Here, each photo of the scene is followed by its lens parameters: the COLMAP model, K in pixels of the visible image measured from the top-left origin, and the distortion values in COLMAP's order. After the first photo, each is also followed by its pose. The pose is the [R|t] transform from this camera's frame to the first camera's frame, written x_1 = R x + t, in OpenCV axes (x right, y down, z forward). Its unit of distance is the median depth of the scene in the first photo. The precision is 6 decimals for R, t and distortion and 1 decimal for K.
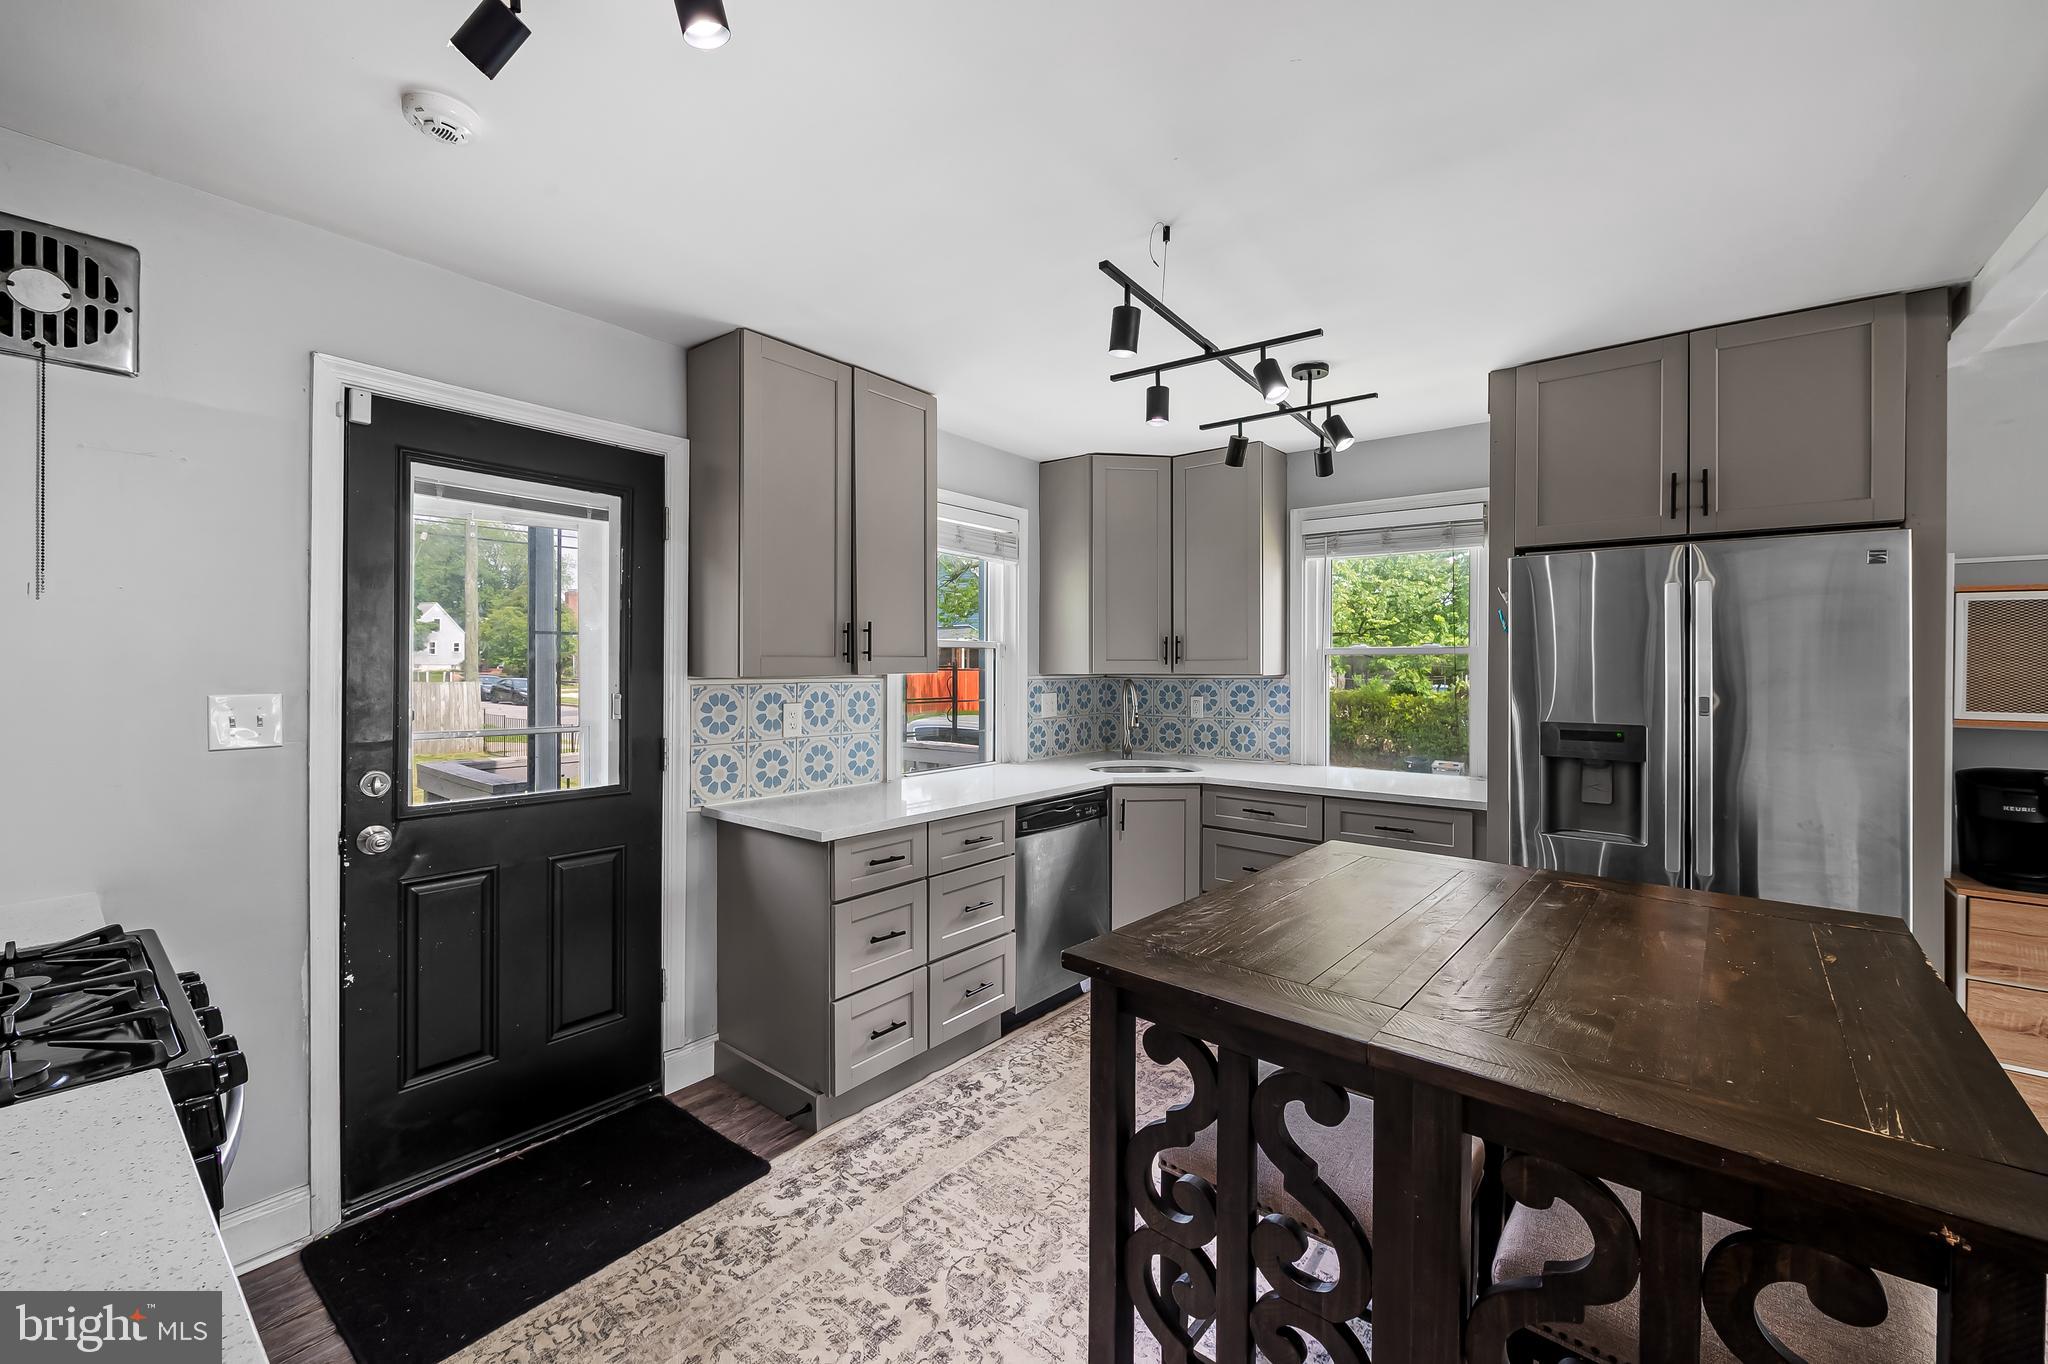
lens RADIAL K [[810.4, 0, 1015.5], [0, 810.4, 657.9], [0, 0, 1]] dist [-0.007691, 0.000144]
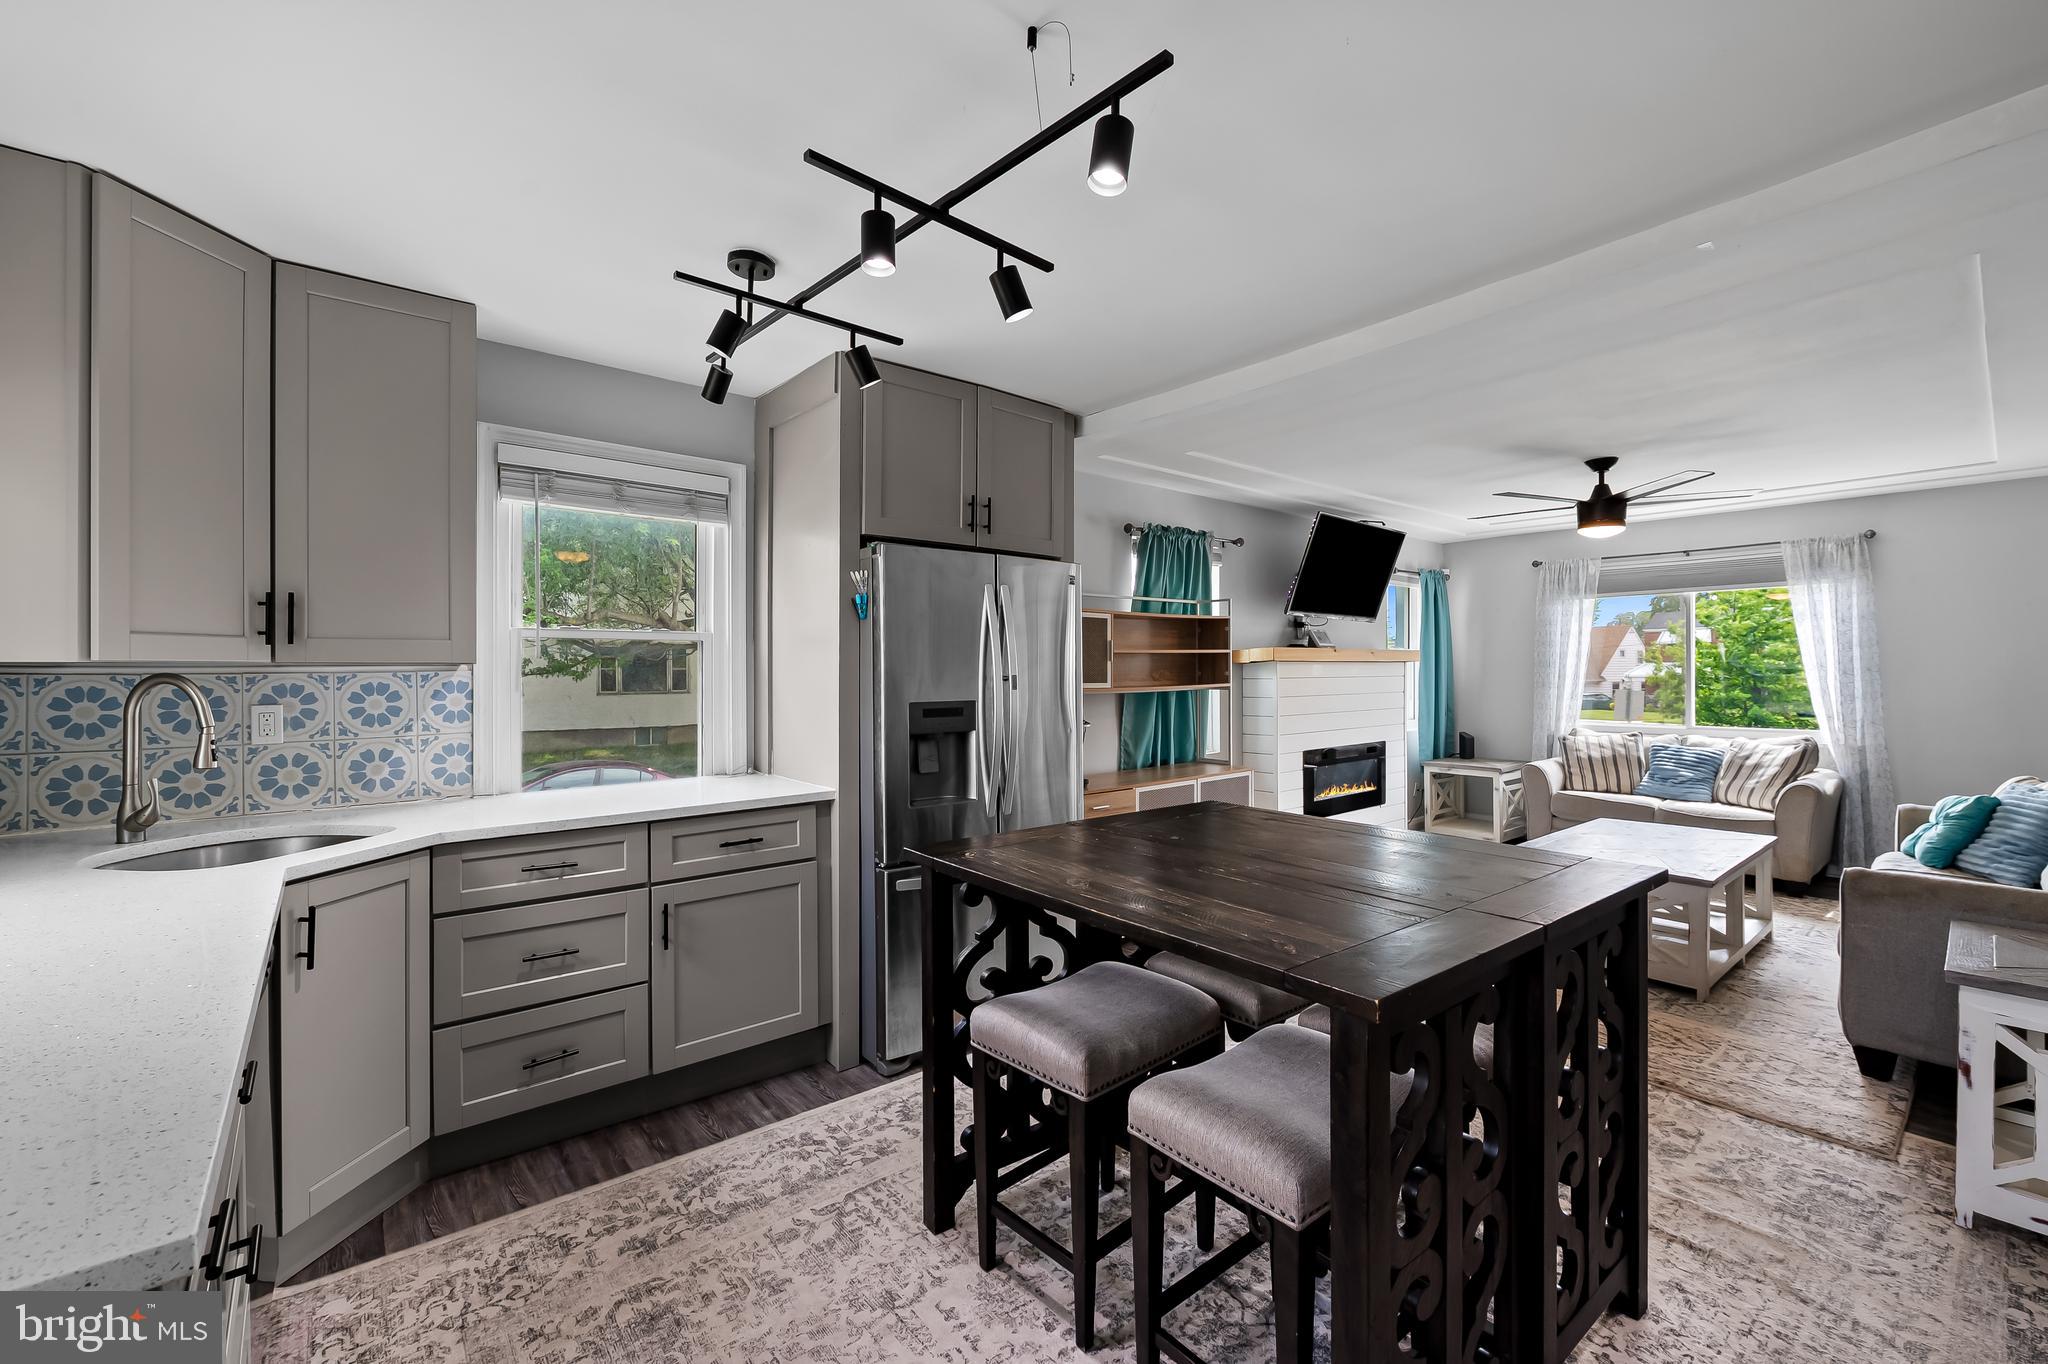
lens RADIAL K [[810.4, 0, 1045.2], [0, 810.4, 669.6], [0, 0, 1]] dist [-0.007691, 0.000144]
pose [[0.191742, 0.001983, 0.981443, -0.326059], [-0.004013, 0.999991, -0.001236, 0.032920], [-0.981437, -0.003701, 0.191748, 0.566836]]
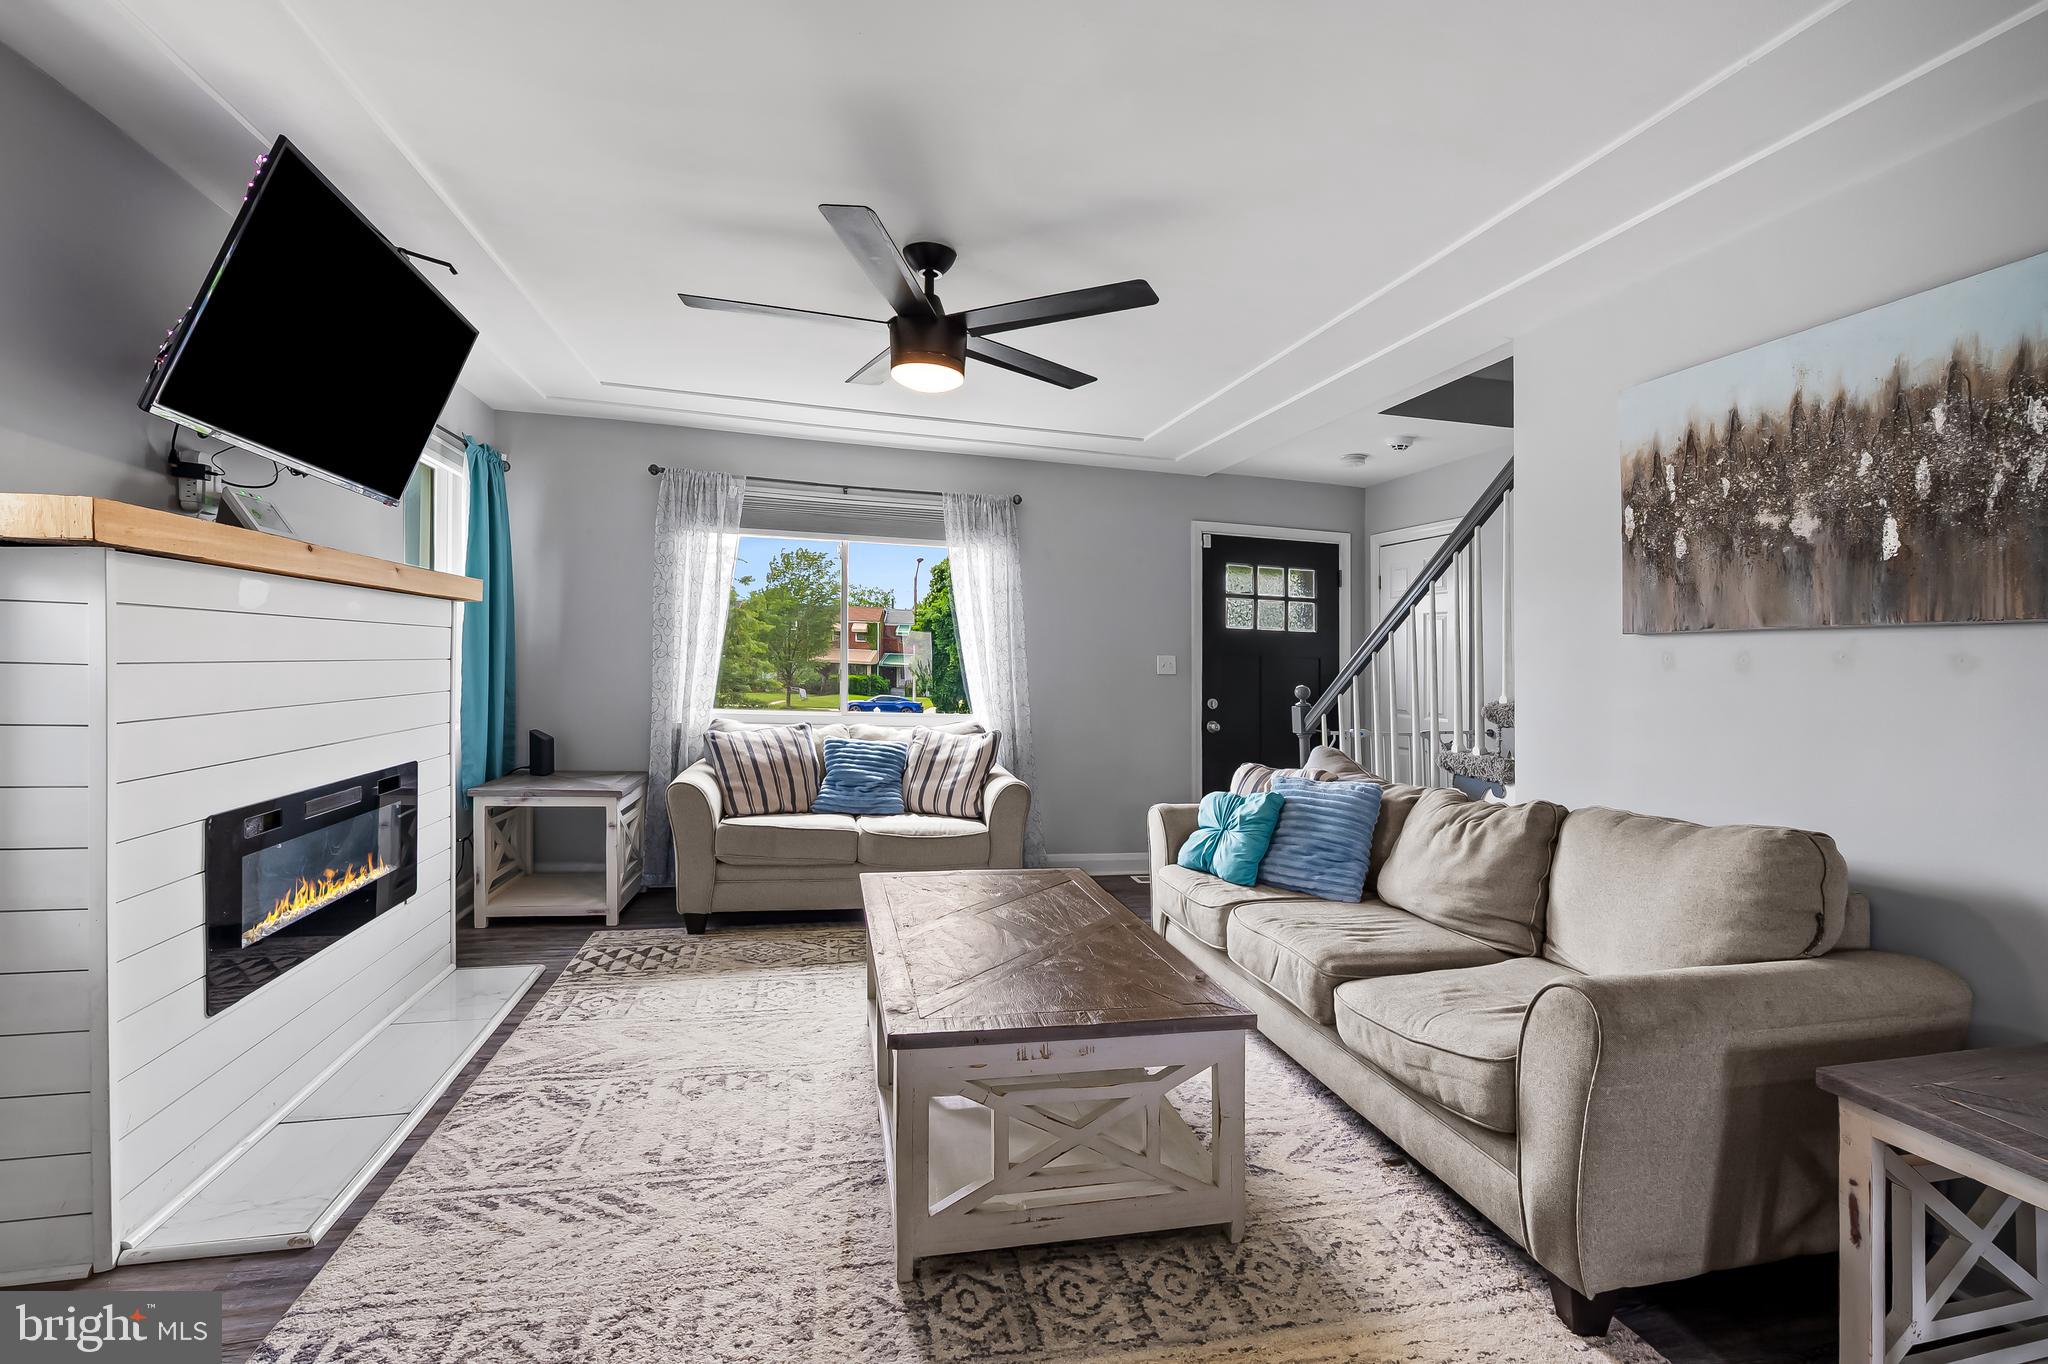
lens RADIAL K [[867.0, 0, 1016.2], [0, 867.0, 684.3], [0, 0, 1]] dist [-0.006130, -0.001148]
pose [[-0.790816, -0.042898, 0.610549, 0.713758], [-0.040464, 0.999023, 0.017781, 0.069964], [-0.610715, -0.010643, -0.791779, 0.497844]]
